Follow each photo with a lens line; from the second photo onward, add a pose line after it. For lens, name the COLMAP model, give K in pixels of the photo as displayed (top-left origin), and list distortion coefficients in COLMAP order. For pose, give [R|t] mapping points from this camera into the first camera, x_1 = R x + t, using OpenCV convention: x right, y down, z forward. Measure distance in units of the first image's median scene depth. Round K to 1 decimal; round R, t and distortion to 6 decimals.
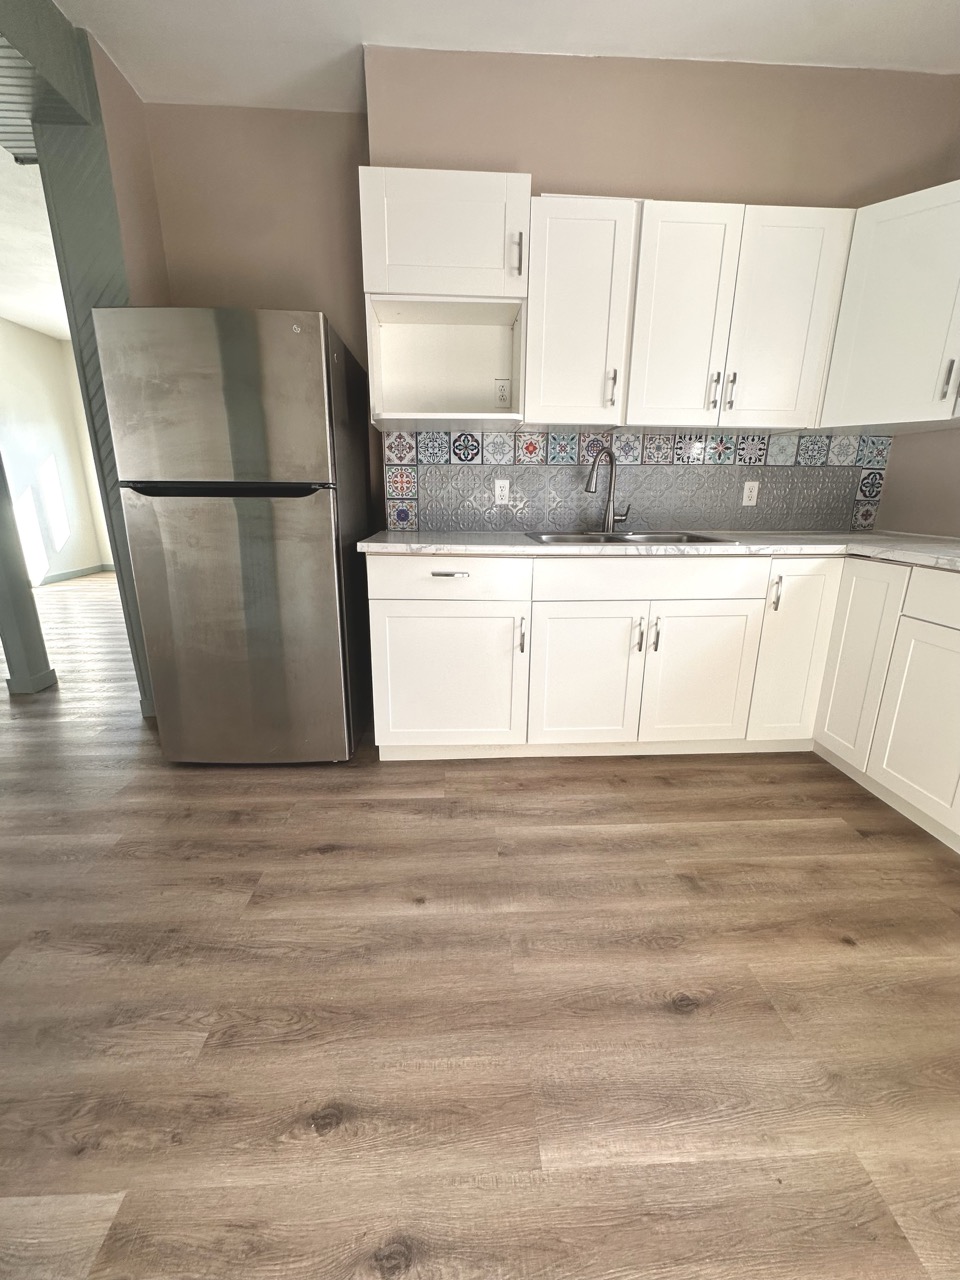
lens RADIAL K [[511.6, 0, 477.8], [0, 511.6, 635.6], [0, 0, 1]] dist [-0.002396, 0.000647]
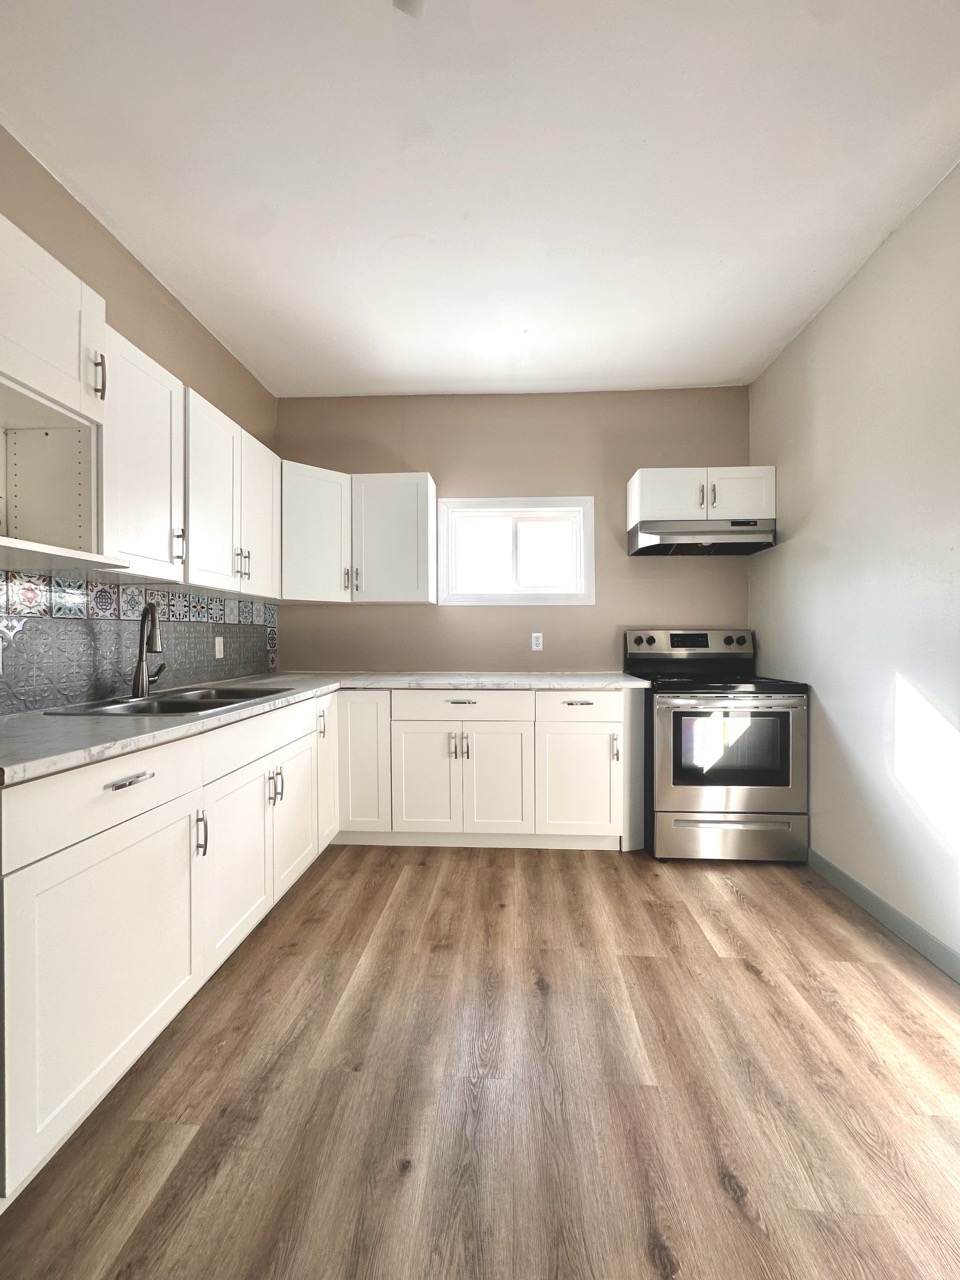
lens RADIAL K [[511.6, 0, 477.8], [0, 511.6, 635.6], [0, 0, 1]] dist [-0.002396, 0.000647]
pose [[0.121862, -0.004250, 0.992538, -0.669111], [0.268632, 0.962811, -0.028860, -0.163397], [-0.955503, 0.270144, 0.118472, 0.444925]]
